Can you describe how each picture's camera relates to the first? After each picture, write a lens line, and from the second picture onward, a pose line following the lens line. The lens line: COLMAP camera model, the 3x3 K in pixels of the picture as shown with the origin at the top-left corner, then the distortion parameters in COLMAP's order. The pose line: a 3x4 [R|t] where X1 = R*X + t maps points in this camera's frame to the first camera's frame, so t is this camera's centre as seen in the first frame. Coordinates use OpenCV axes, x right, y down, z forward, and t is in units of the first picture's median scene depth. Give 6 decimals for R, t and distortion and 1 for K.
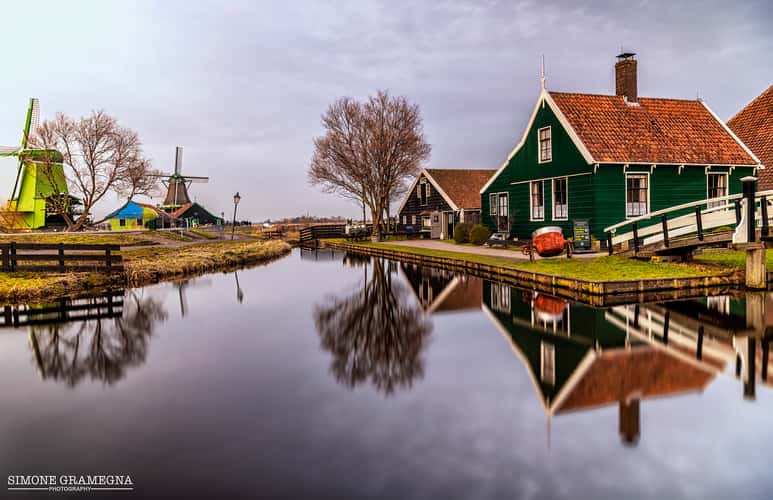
lens RADIAL K [[549.5, 0, 371.0], [0, 549.5, 240.2], [0, 0, 1]] dist [0.059797, -0.002702]
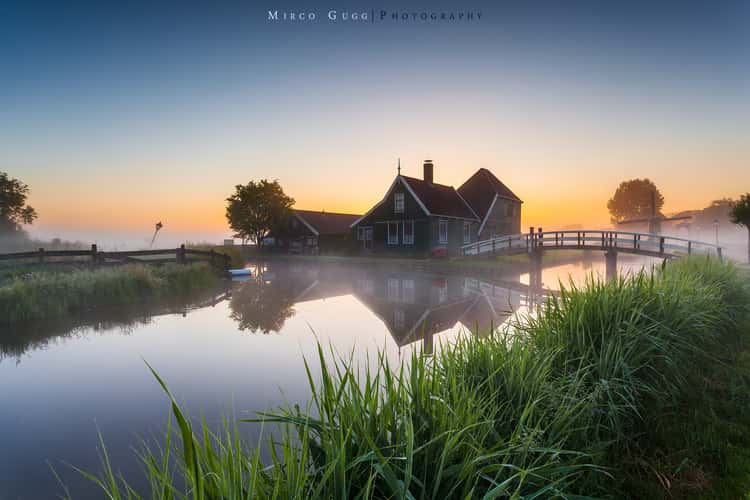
lens RADIAL K [[373.6, 0, 371.9], [0, 373.6, 261.6], [0, 0, 1]] dist [-0.011742, -0.001904]
pose [[0.856845, -0.009123, 0.515494, -0.398993], [0.005274, 0.999946, 0.008930, 0.013386], [-0.515547, -0.004933, 0.856847, -0.030091]]
